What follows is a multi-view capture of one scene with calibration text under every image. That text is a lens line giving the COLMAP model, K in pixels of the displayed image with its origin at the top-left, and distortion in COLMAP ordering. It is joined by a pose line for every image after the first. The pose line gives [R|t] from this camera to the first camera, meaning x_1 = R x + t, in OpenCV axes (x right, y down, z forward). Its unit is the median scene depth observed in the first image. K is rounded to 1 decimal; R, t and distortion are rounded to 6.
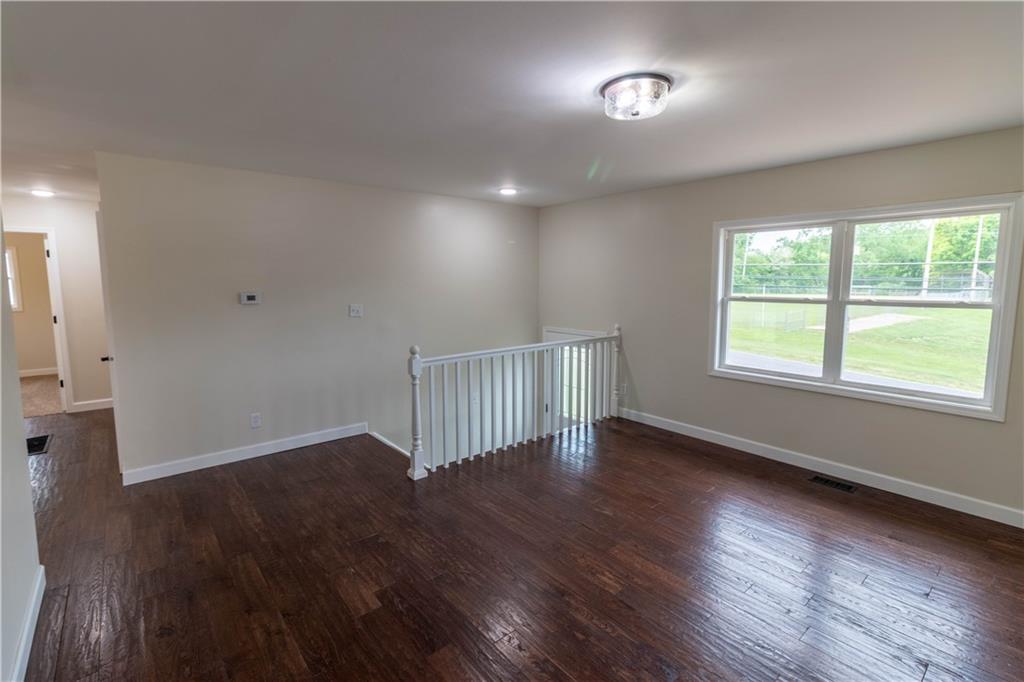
lens RADIAL K [[472.4, 0, 512.3], [0, 472.4, 328.7], [0, 0, 1]] dist [0.001863, 0.000436]
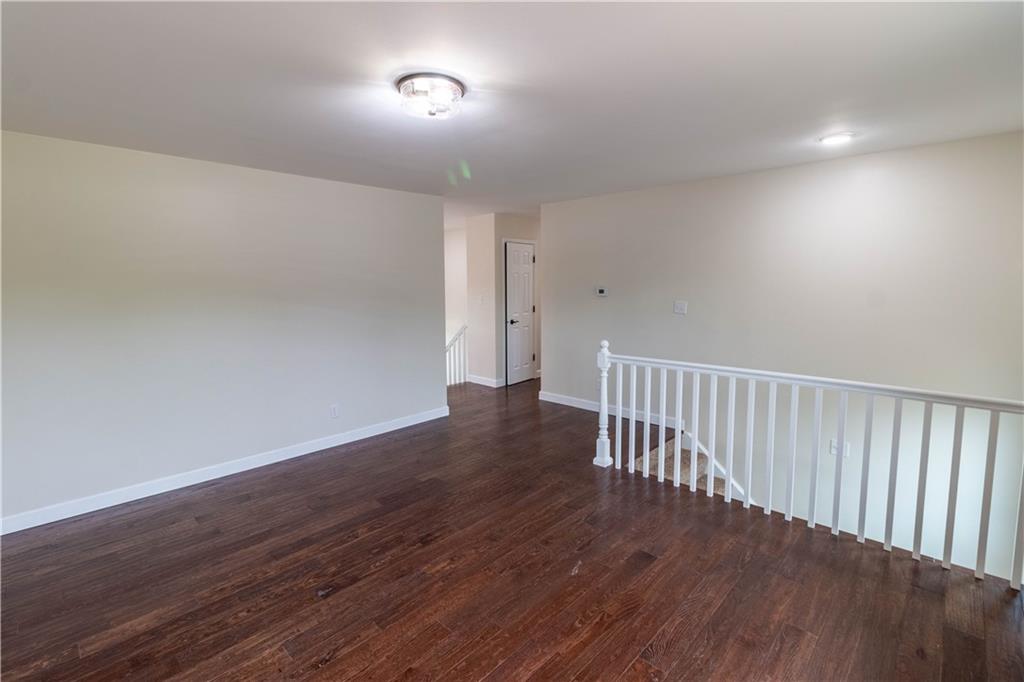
lens RADIAL K [[472.4, 0, 512.3], [0, 472.4, 328.7], [0, 0, 1]] dist [0.001863, 0.000436]
pose [[0.115918, 0.103936, -0.987806, 0.814384], [-0.093917, 0.991201, 0.093272, -0.068653], [0.988809, 0.081960, 0.124660, 0.666925]]
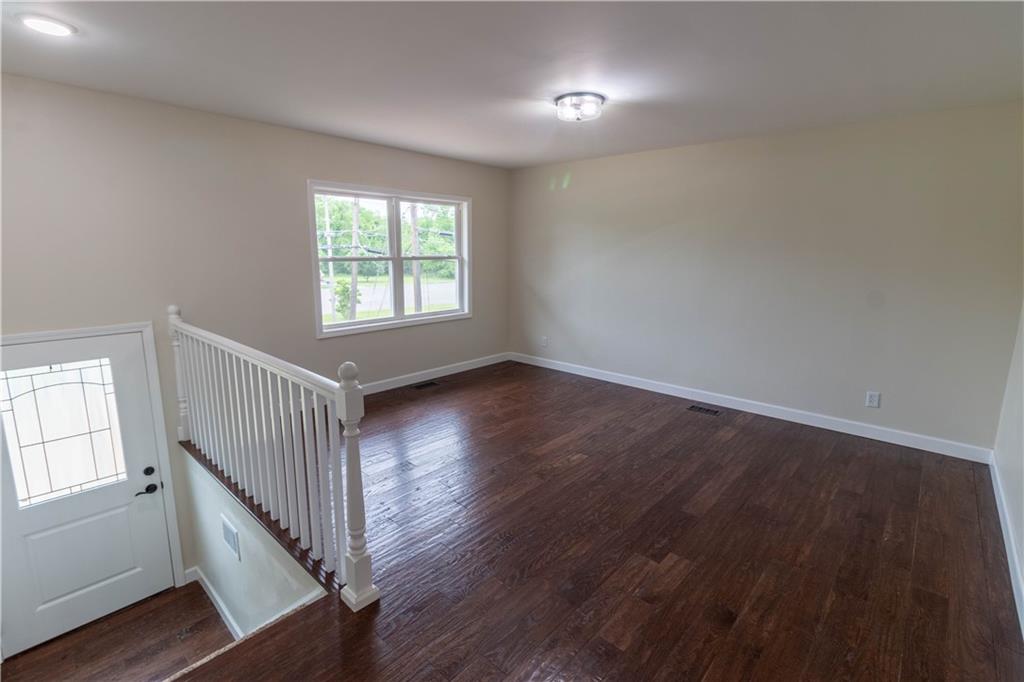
lens RADIAL K [[476.1, 0, 516.3], [0, 476.1, 329.4], [0, 0, 1]] dist [0.000160, 0.000061]
pose [[-0.149988, -0.166705, 0.974532, -0.731830], [0.097004, 0.978445, 0.182304, -0.075072], [-0.983918, 0.121877, -0.130584, 0.887017]]
